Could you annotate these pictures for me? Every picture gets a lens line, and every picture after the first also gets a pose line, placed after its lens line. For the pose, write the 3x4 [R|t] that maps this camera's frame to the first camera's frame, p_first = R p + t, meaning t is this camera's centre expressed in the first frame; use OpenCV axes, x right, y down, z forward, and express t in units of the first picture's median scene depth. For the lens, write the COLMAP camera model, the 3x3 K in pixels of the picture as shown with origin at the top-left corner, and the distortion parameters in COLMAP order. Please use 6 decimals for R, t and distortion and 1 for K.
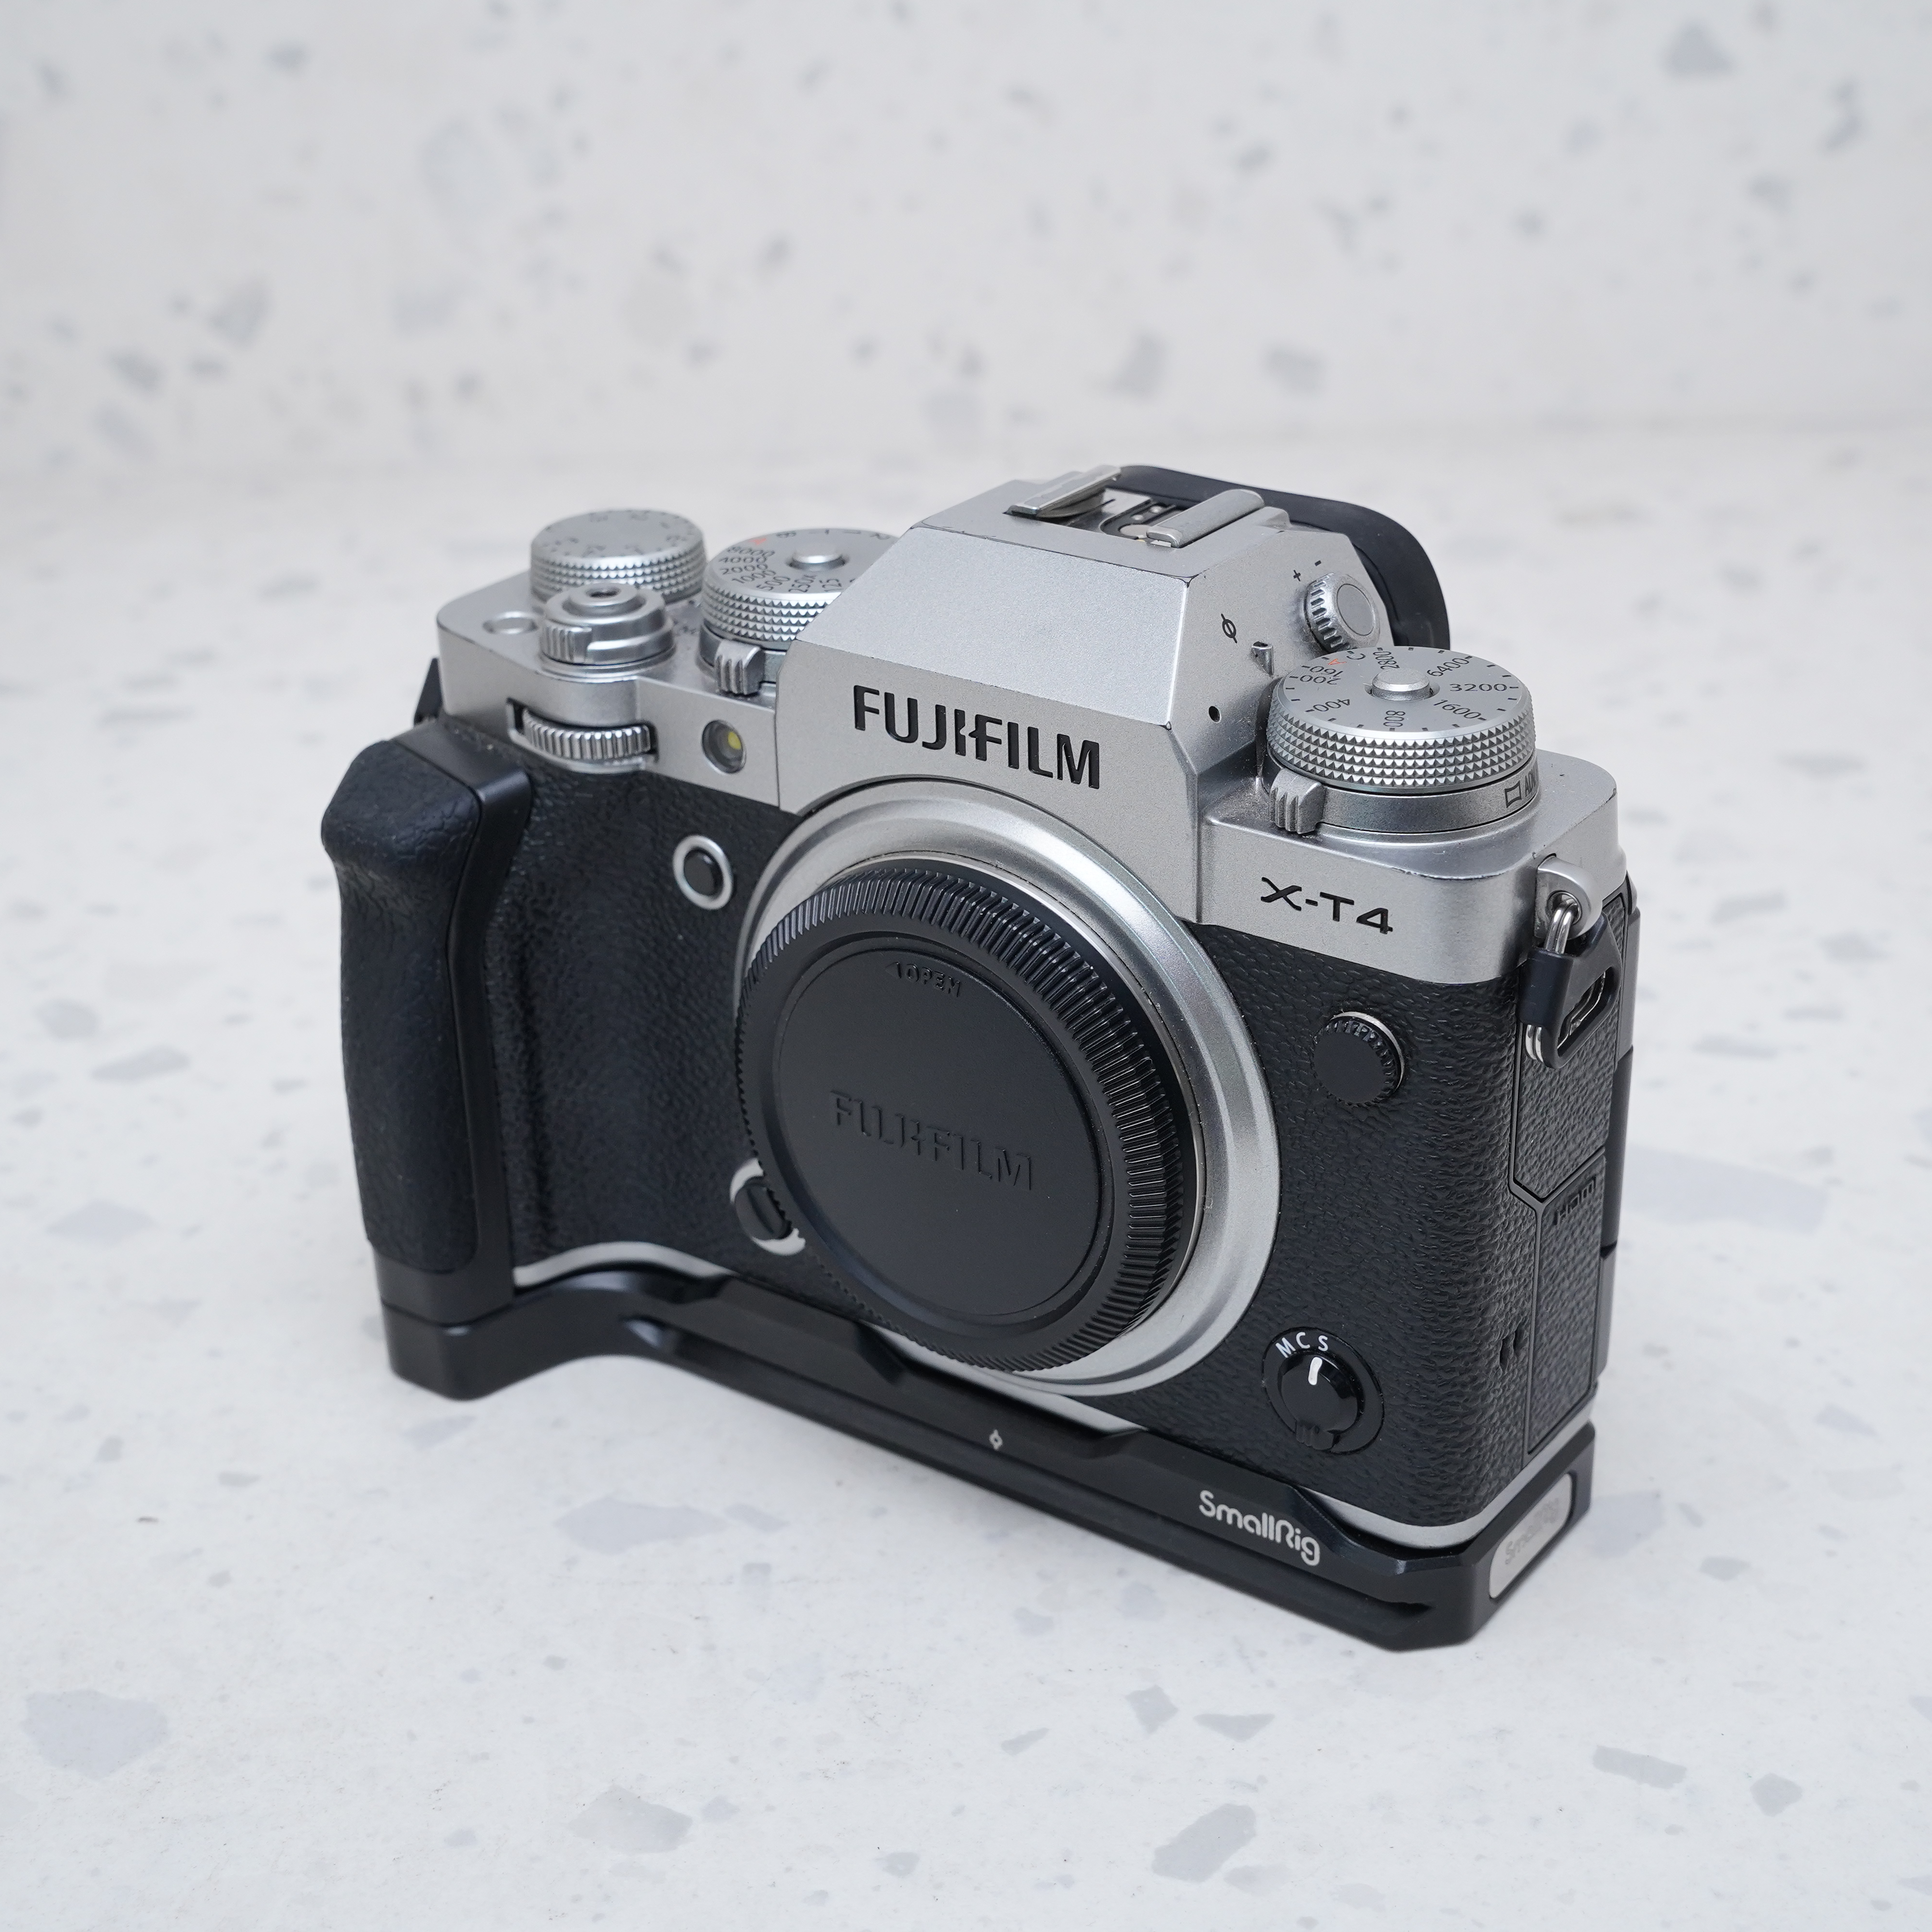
lens RADIAL K [[3227.2, 0, 965.6], [0, 3227.2, 969.2], [0, 0, 1]] dist [0.000464, 0.000000]
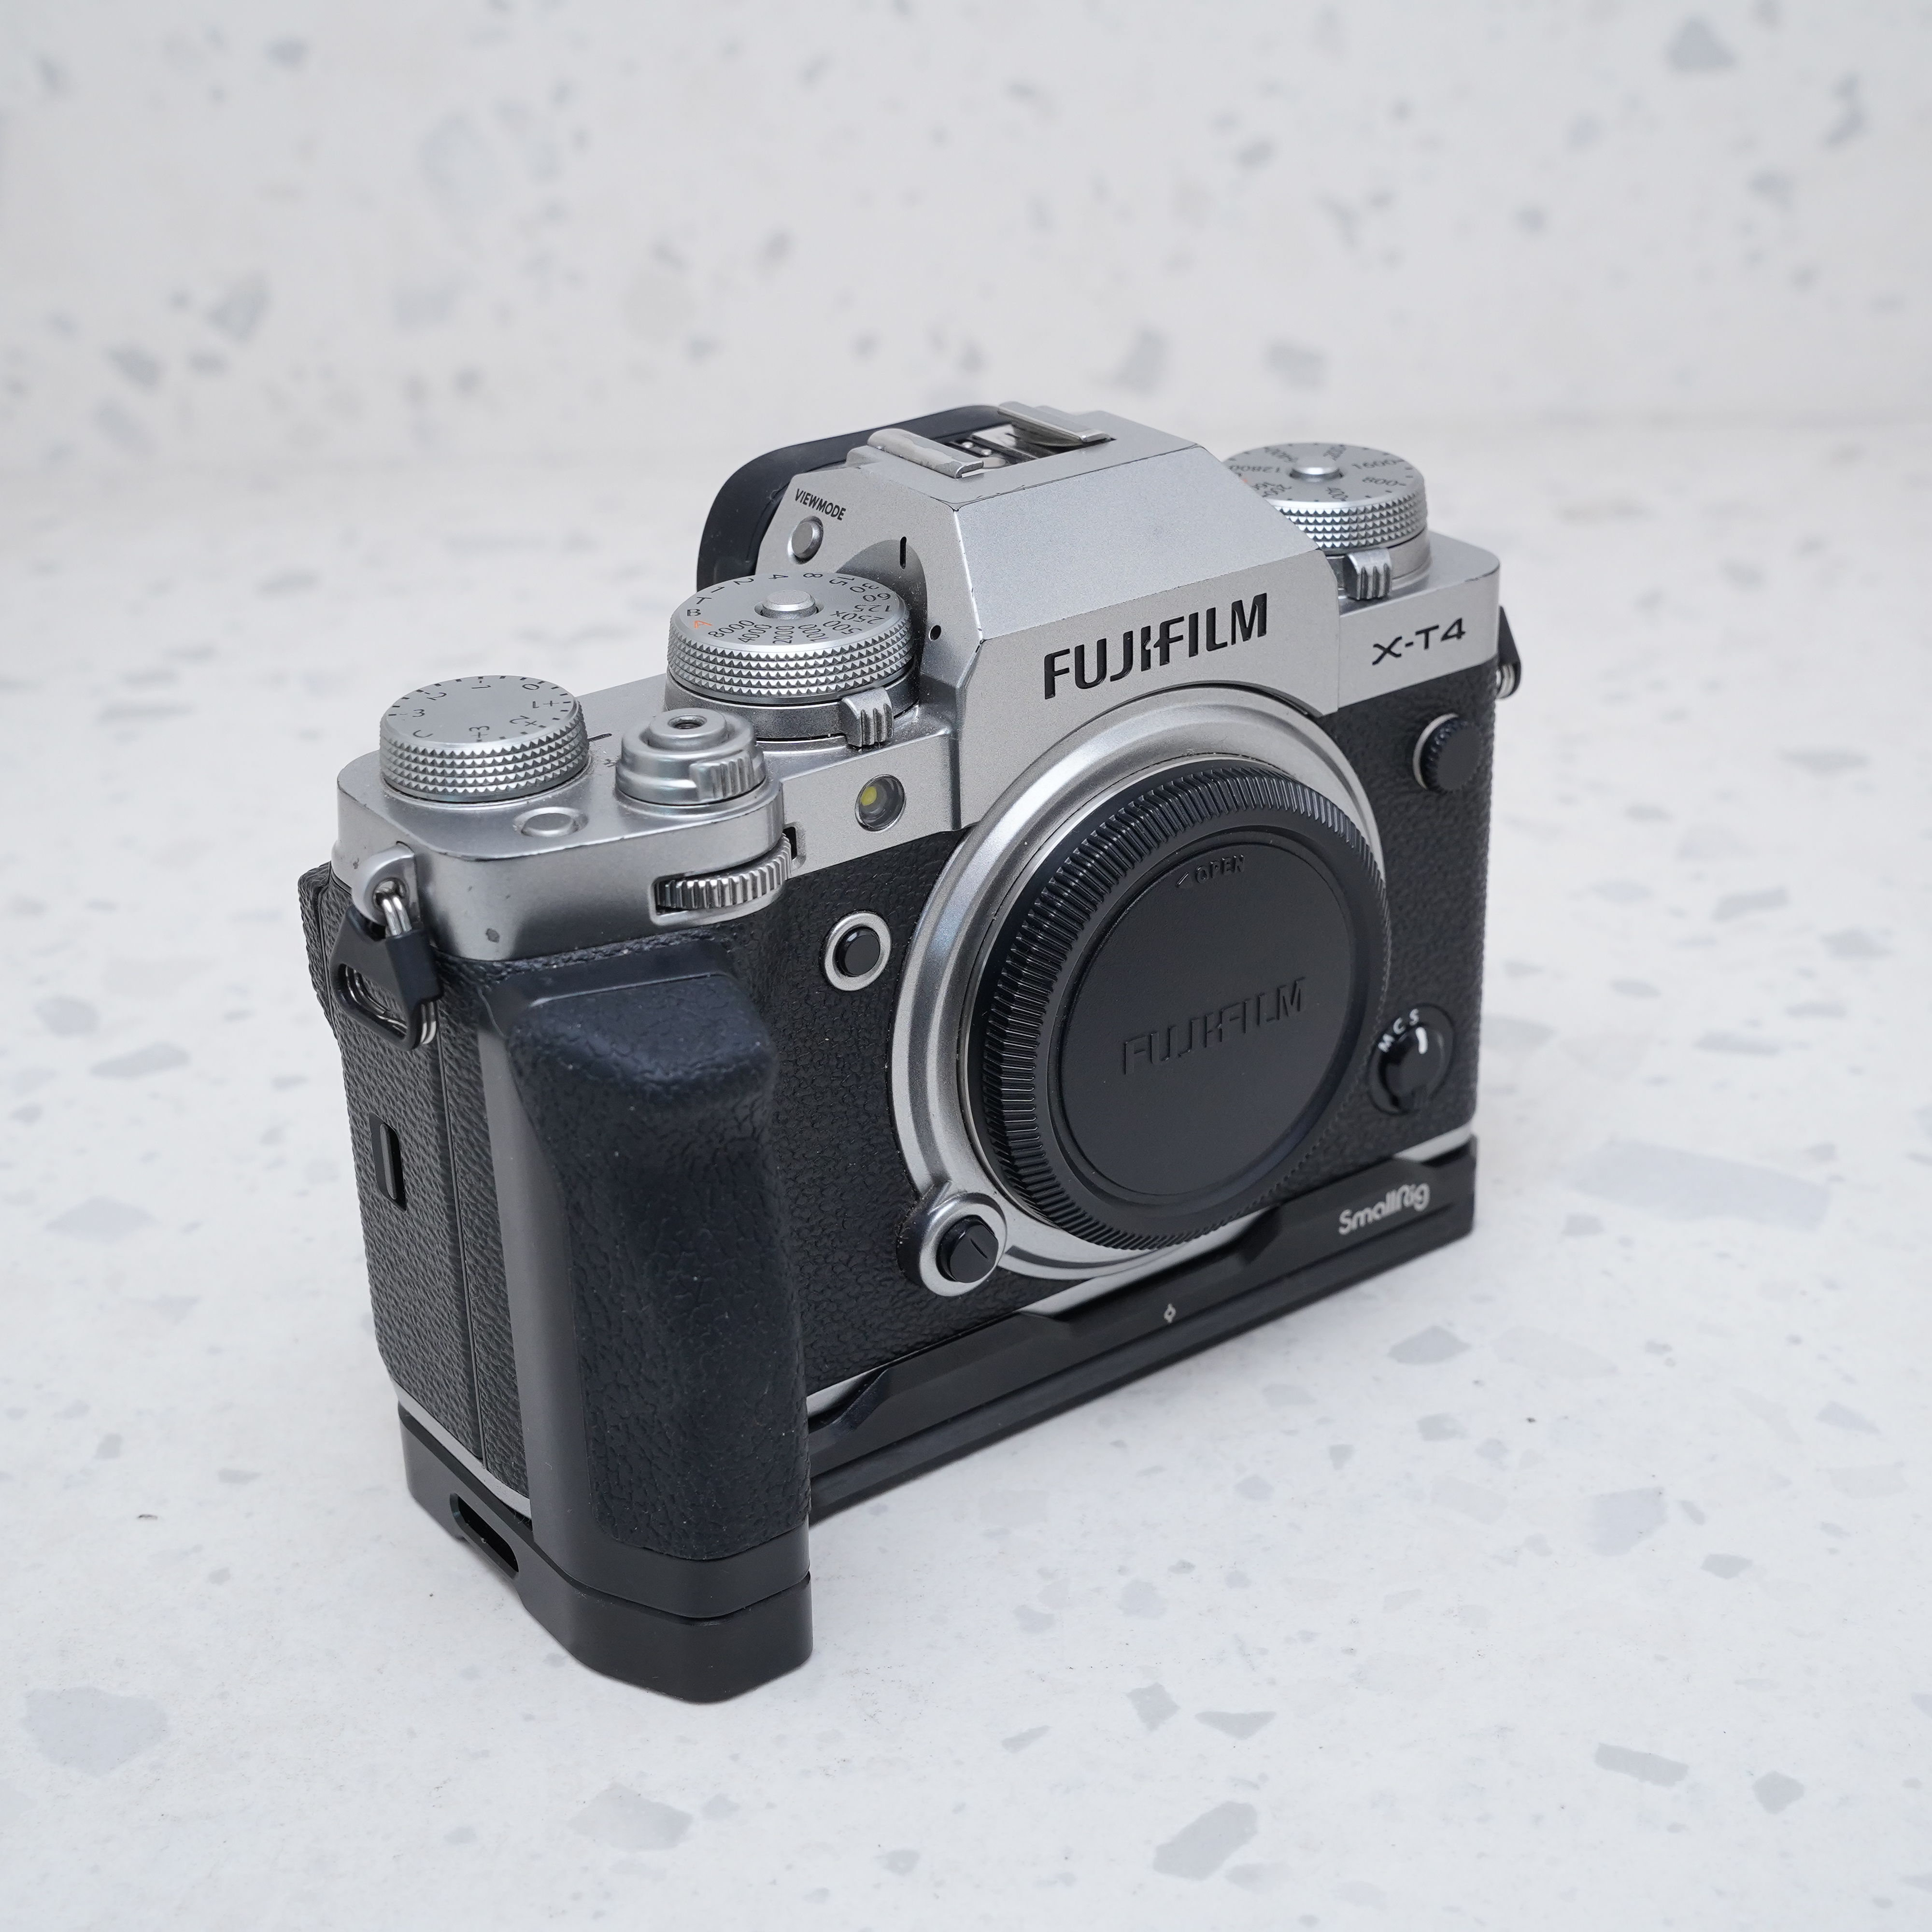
lens RADIAL K [[3227.2, 0, 966.2], [0, 3227.2, 960.8], [0, 0, 1]] dist [0.000464, 0.000000]
pose [[0.309667, -0.400071, 0.862583, -0.961924], [0.428096, 0.868691, 0.249218, -0.270381], [-0.849023, 0.292094, 0.440274, 0.611429]]
